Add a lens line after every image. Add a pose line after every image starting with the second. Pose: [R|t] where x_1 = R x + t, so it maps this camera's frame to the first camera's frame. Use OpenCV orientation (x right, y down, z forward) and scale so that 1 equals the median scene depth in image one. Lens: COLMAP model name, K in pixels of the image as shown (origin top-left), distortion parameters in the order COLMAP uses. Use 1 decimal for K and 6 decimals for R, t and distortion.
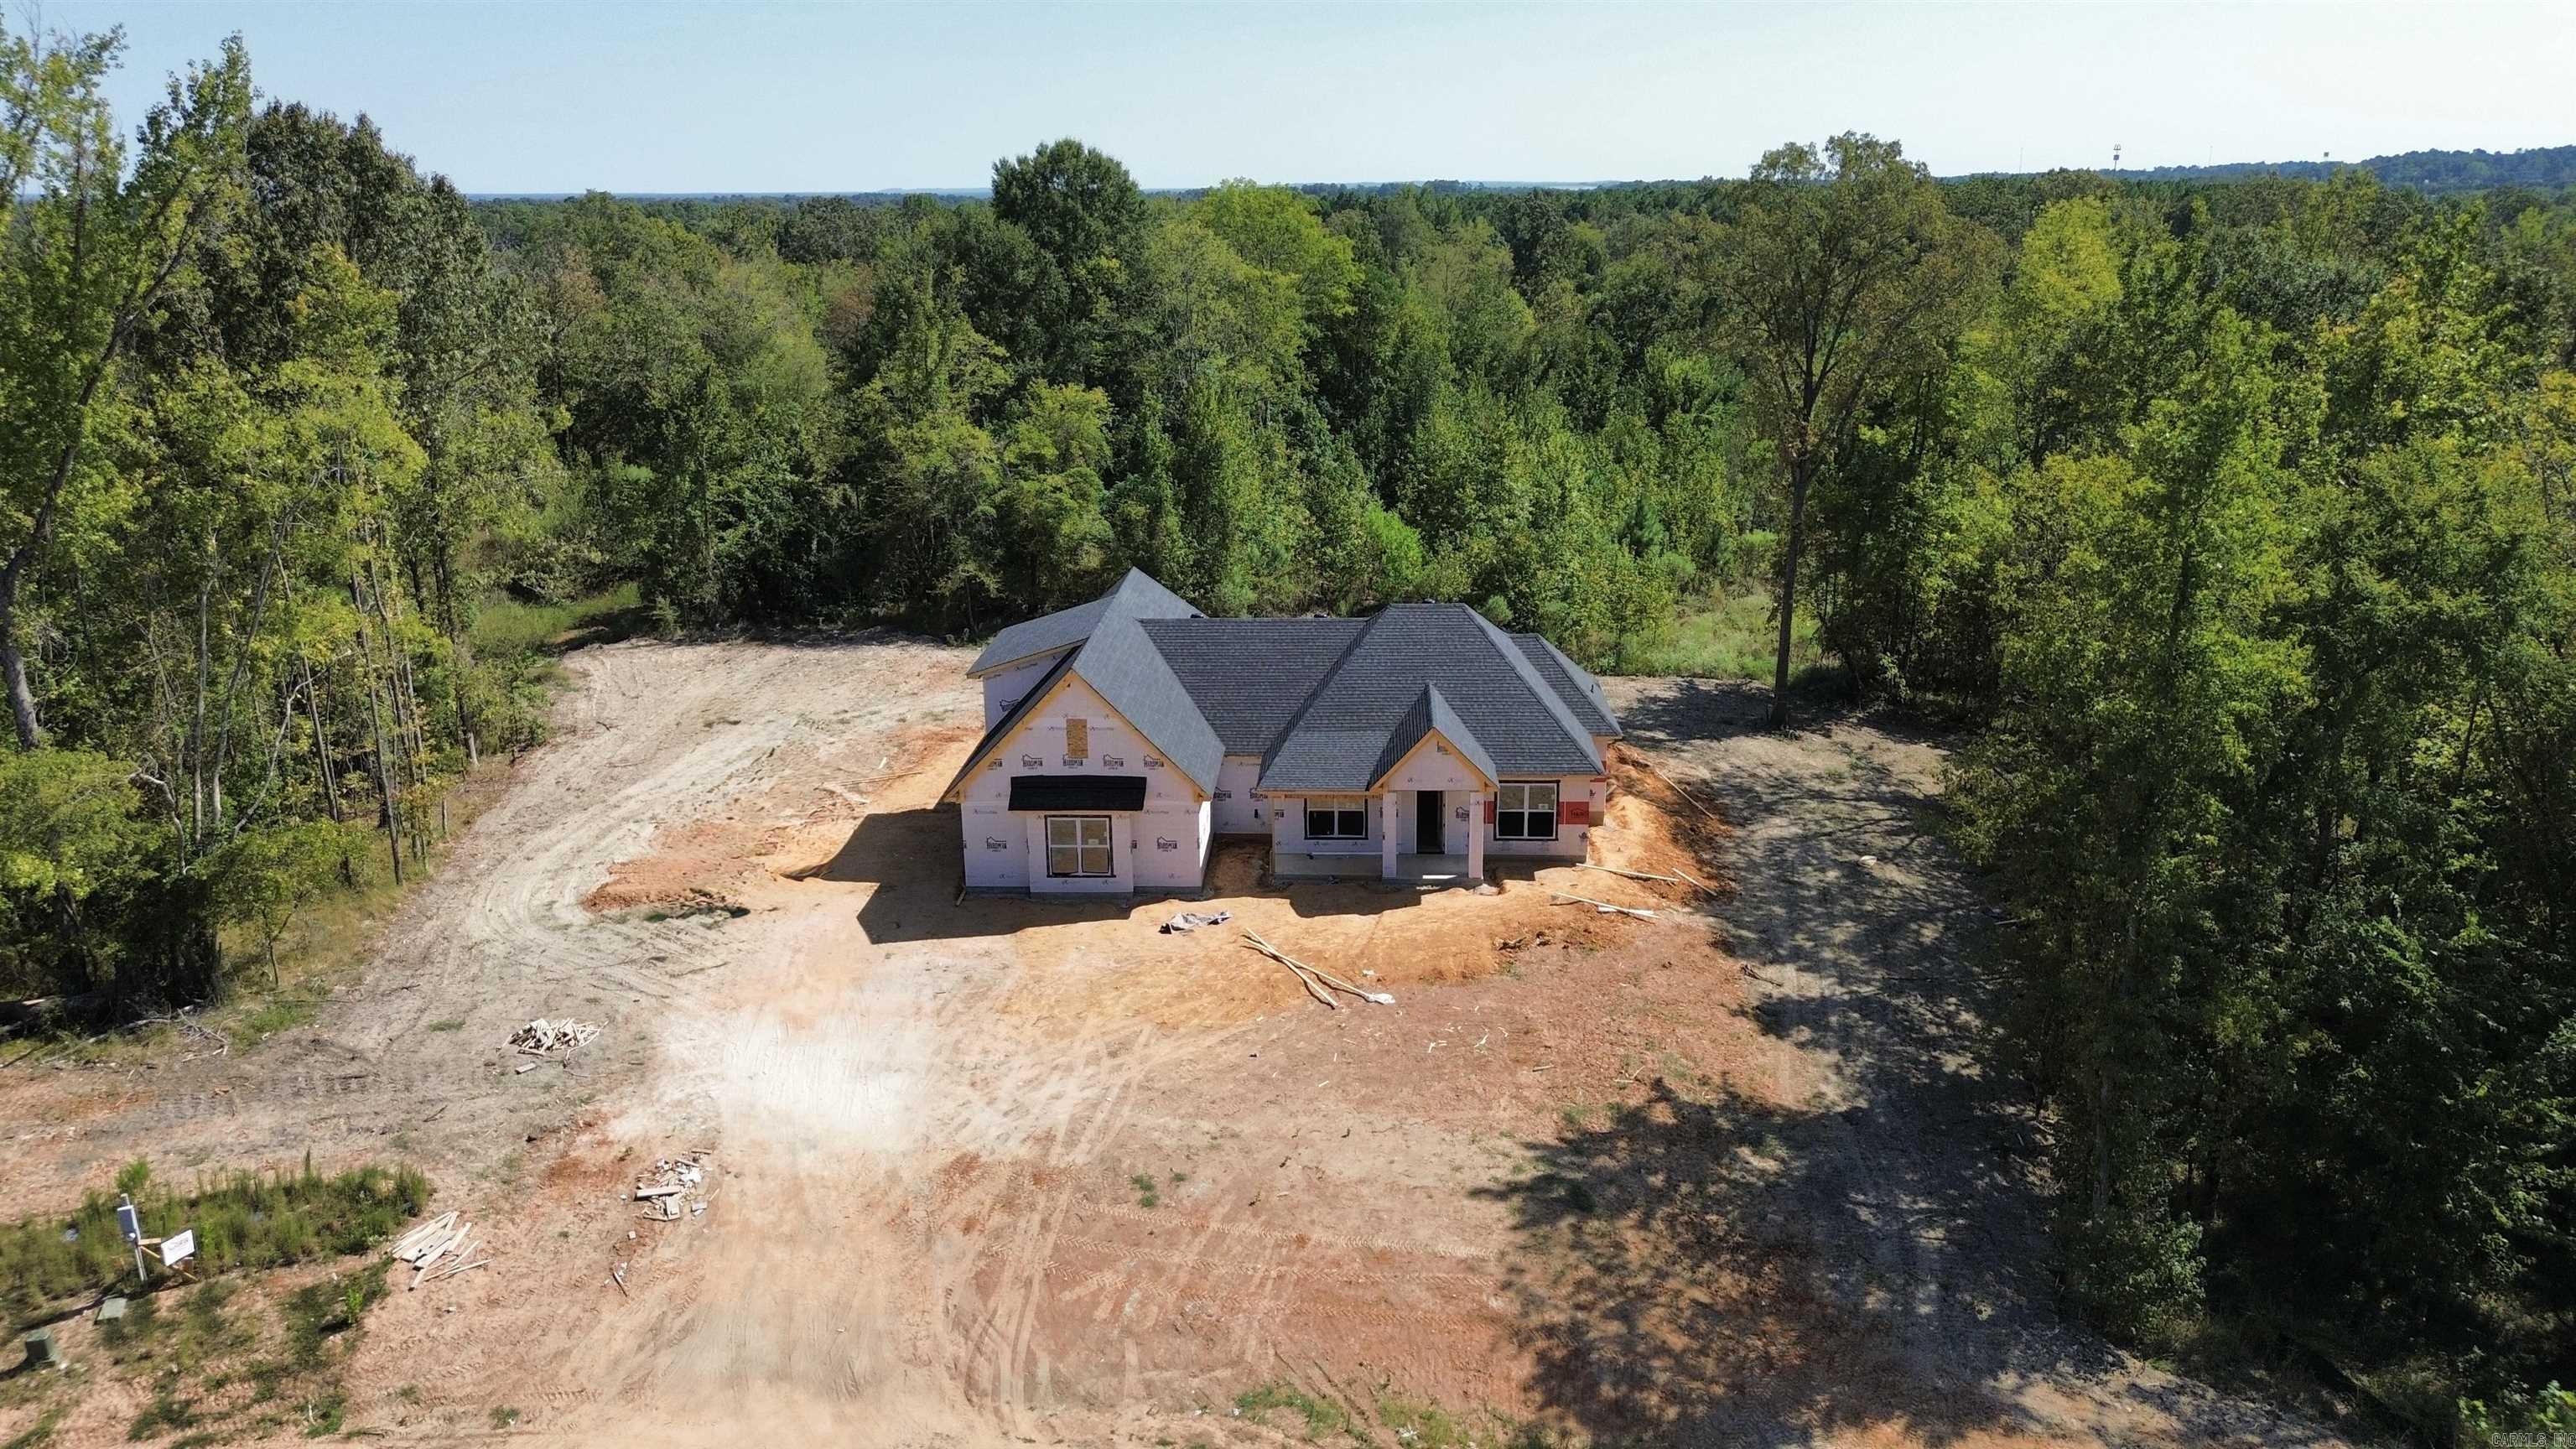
lens RADIAL K [[1823.5, 0, 1270.5], [0, 1823.5, 692.3], [0, 0, 1]] dist [0.079081, -0.066837]
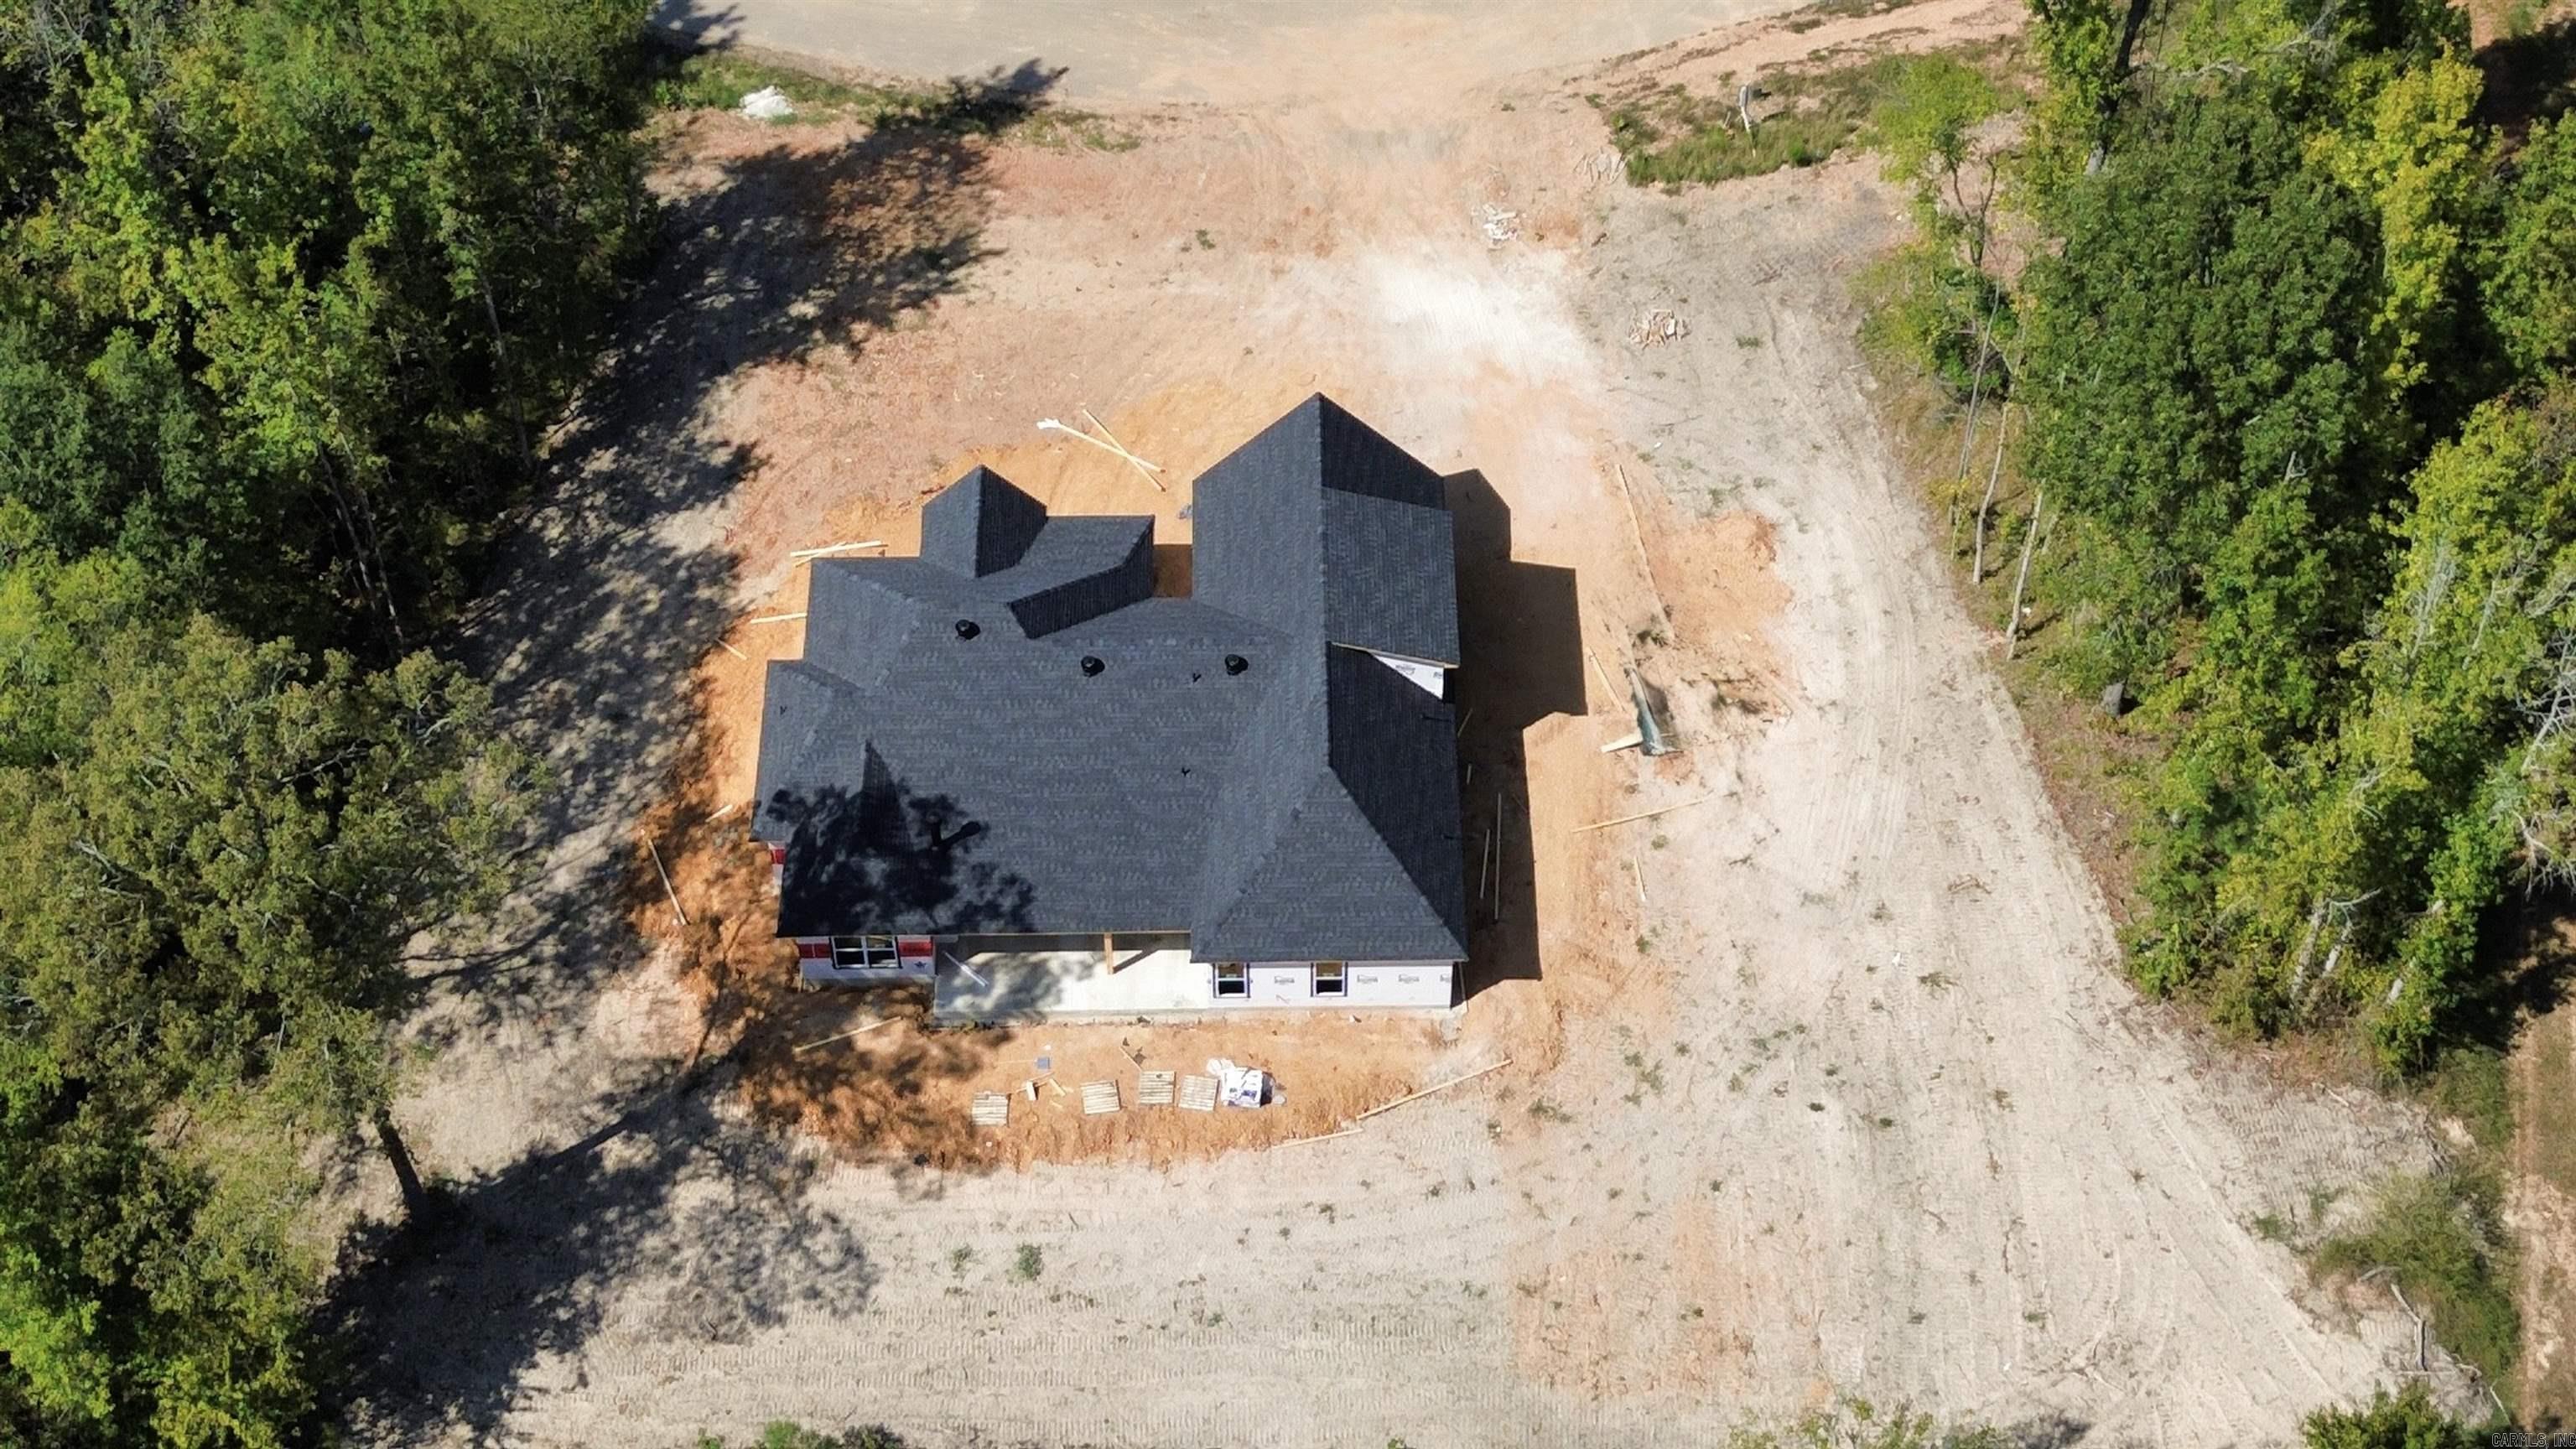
lens RADIAL K [[1823.5, 0, 1270.5], [0, 1823.5, 692.3], [0, 0, 1]] dist [0.079081, -0.066837]
pose [[-0.997063, 0.065279, -0.040057, -0.026022], [-0.027577, 0.181943, 0.982922, -0.915199], [0.071452, 0.981140, -0.179609, 1.251671]]
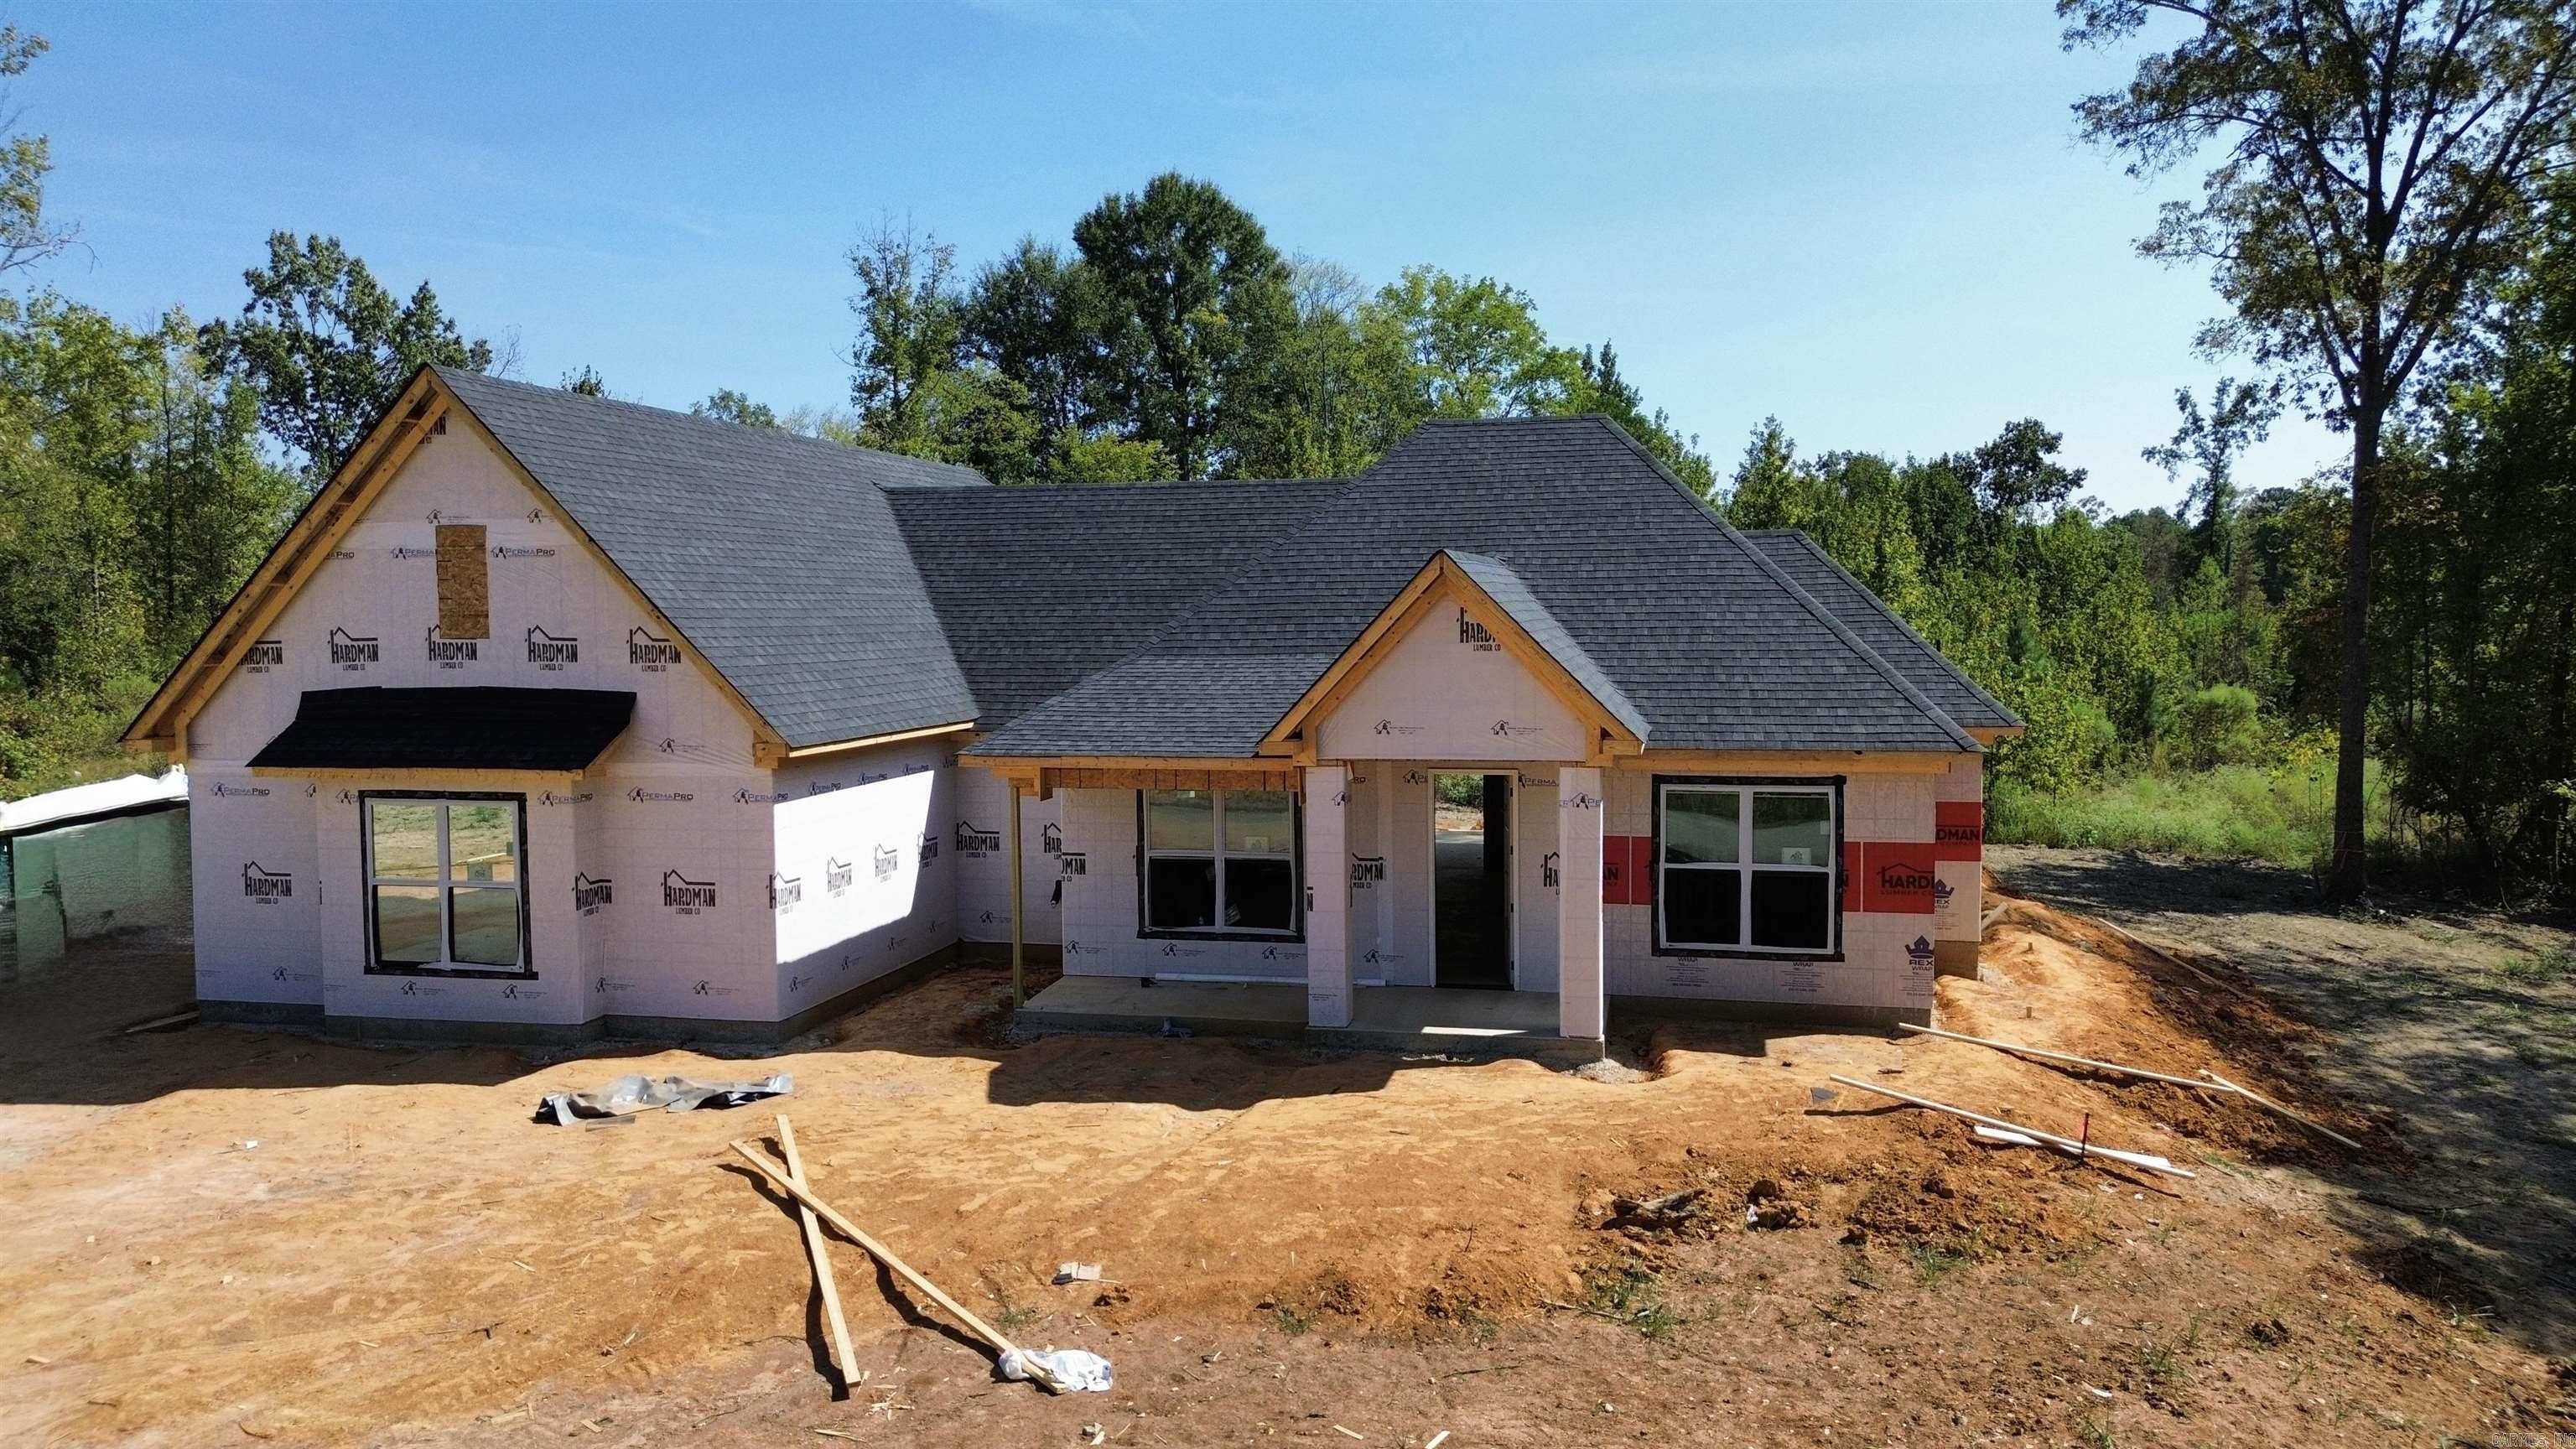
lens RADIAL K [[1818.1, 0, 1288.0], [0, 1818.1, 724.5], [0, 0, 1]] dist [0.059226, -0.054230]
pose [[0.985864, 0.016098, -0.166774, 0.116532], [-0.049993, 0.978296, -0.201093, 0.117538], [0.159917, 0.206588, 0.965271, 0.673359]]
